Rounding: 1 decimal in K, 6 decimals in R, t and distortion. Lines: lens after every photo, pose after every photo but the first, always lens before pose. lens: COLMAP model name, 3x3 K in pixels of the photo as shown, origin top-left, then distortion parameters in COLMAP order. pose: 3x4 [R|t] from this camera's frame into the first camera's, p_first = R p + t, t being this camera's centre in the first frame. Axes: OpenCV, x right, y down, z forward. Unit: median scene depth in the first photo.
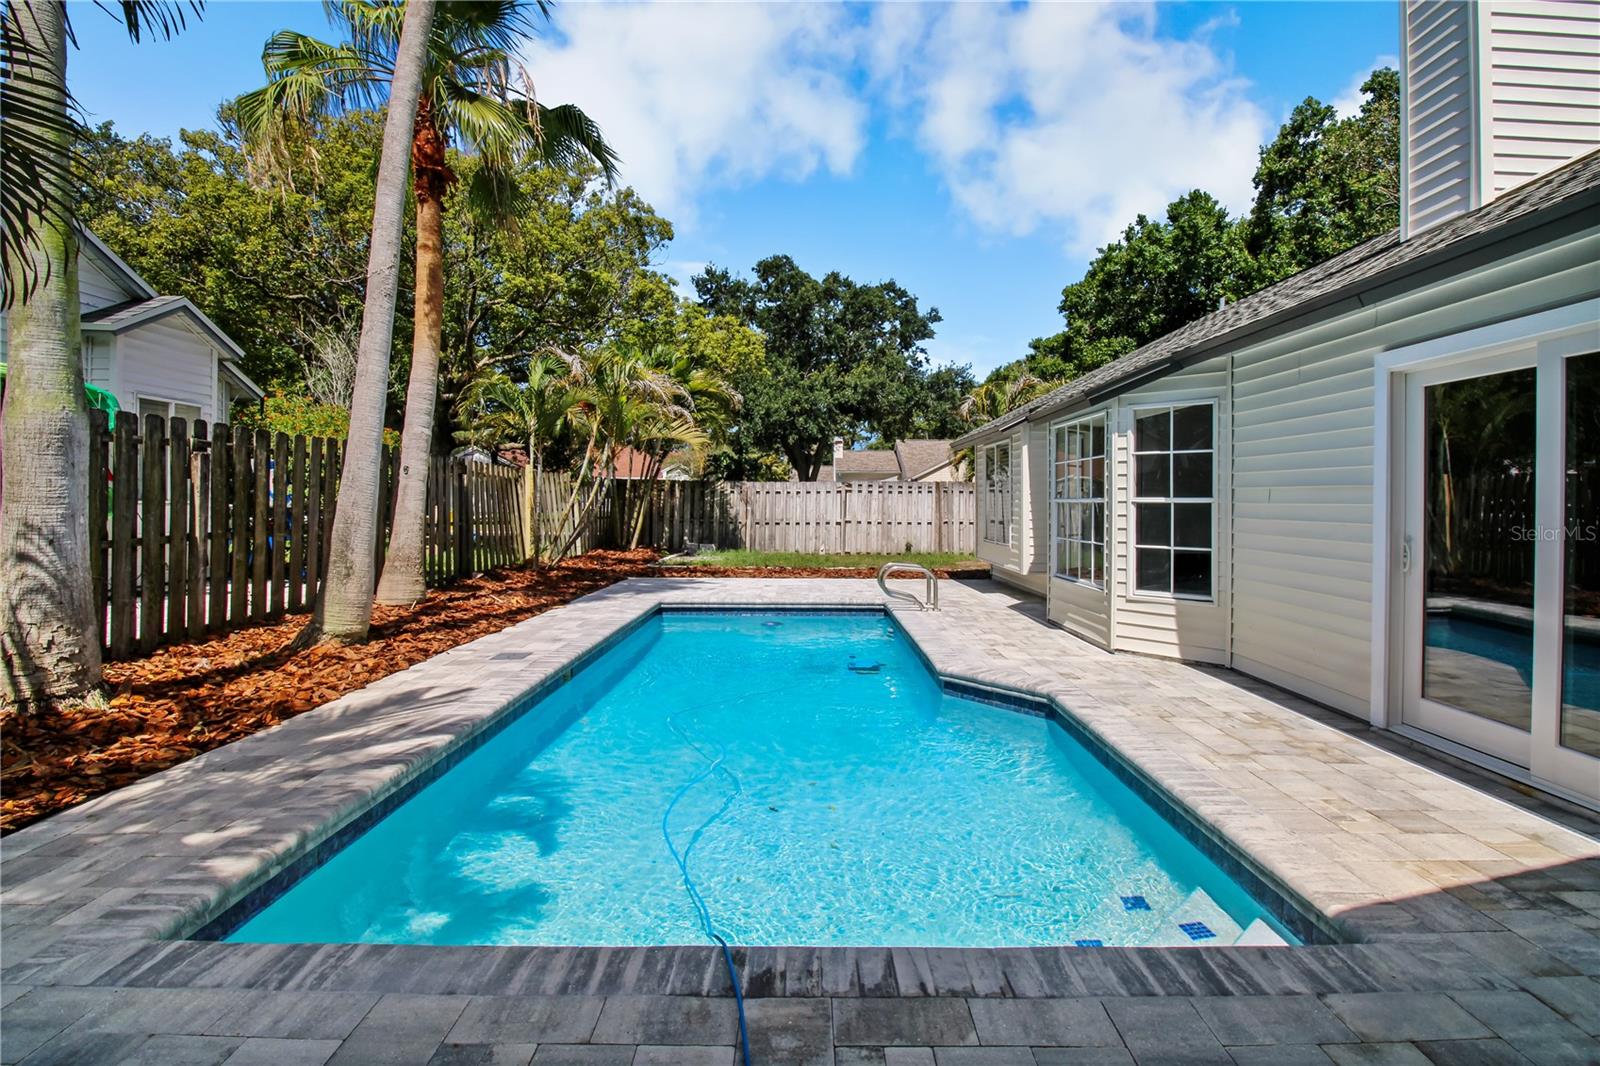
lens RADIAL K [[750.8, 0, 806.3], [0, 750.8, 505.5], [0, 0, 1]] dist [-0.007664, -0.005531]
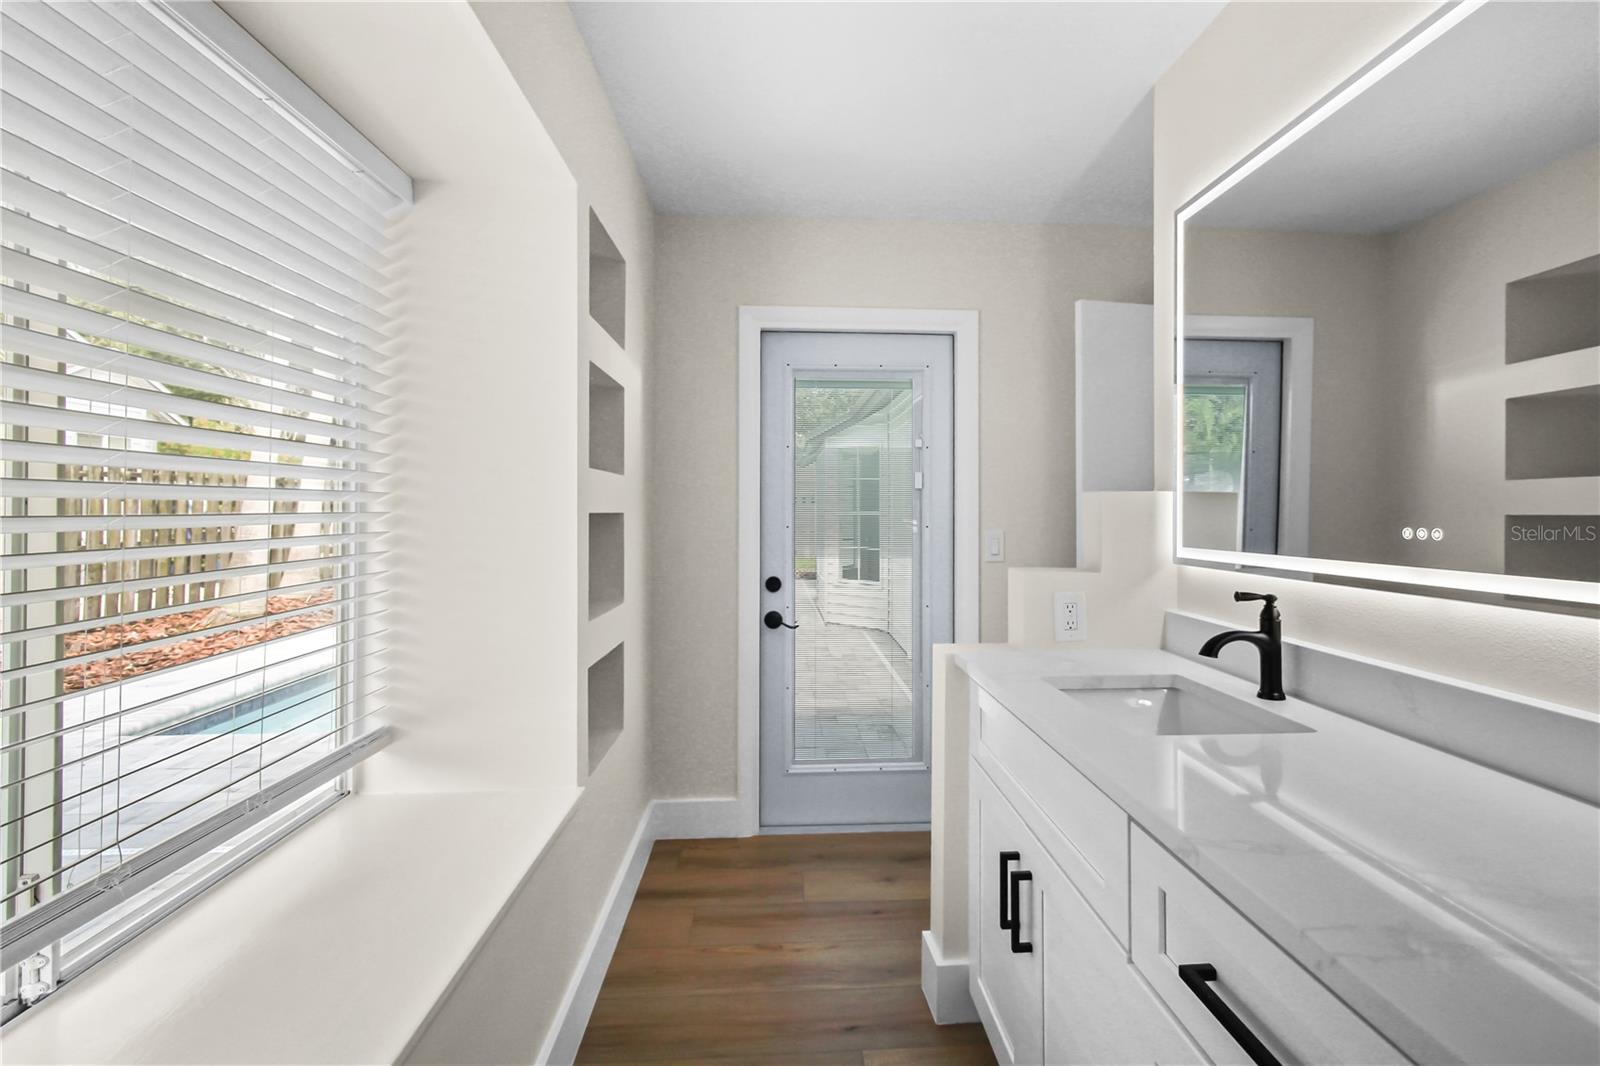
lens RADIAL K [[750.8, 0, 818.0], [0, 750.8, 499.7], [0, 0, 1]] dist [-0.007664, -0.005531]
pose [[0.998745, -0.005805, 0.049745, 0.123309], [0.006610, 0.999850, -0.016036, -0.003898], [-0.049645, 0.016345, 0.998633, -0.141970]]
